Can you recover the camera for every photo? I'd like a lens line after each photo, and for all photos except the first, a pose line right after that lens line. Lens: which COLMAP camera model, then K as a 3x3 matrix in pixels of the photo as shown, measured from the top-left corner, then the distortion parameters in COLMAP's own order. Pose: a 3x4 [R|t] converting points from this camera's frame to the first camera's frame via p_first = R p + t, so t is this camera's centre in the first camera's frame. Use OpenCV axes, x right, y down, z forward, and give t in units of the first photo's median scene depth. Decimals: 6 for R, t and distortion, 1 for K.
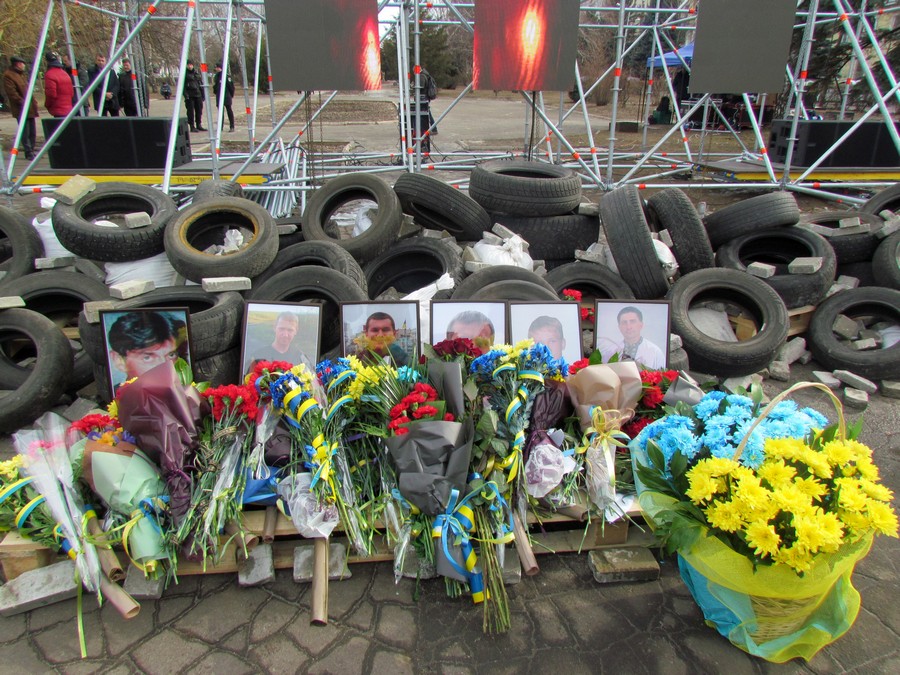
lens RADIAL K [[651.2, 0, 450.0], [0, 651.2, 337.5], [0, 0, 1]] dist [0.000499, 0.004428]
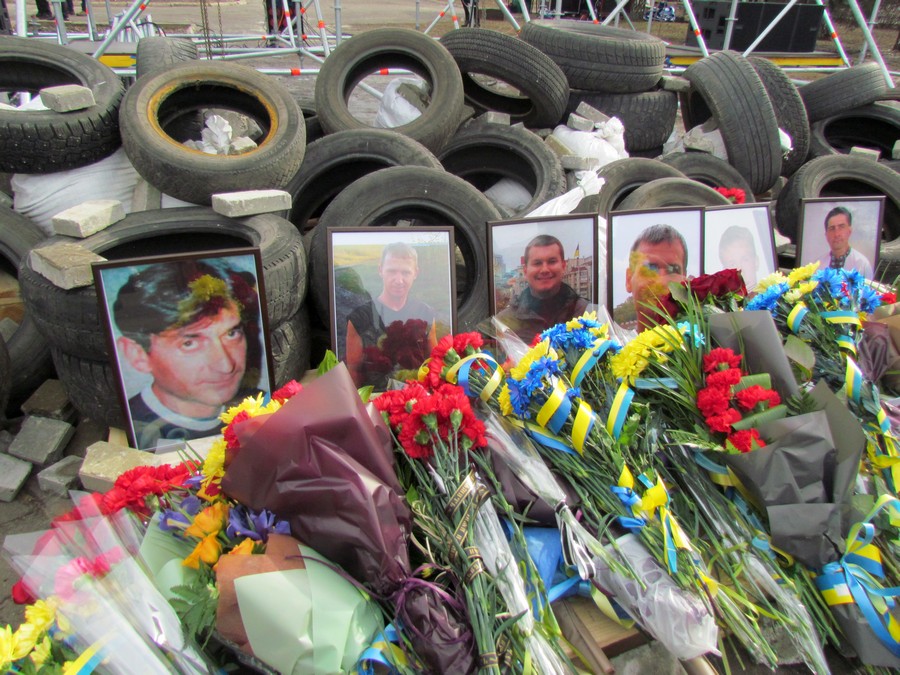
lens RADIAL K [[637.5, 0, 450.0], [0, 637.5, 337.5], [0, 0, 1]] dist [-0.001023, -0.004494]
pose [[0.965272, -0.099811, 0.241429, -0.349946], [0.063803, 0.986222, 0.152627, -0.039363], [-0.253337, -0.131922, 0.958341, 0.388064]]
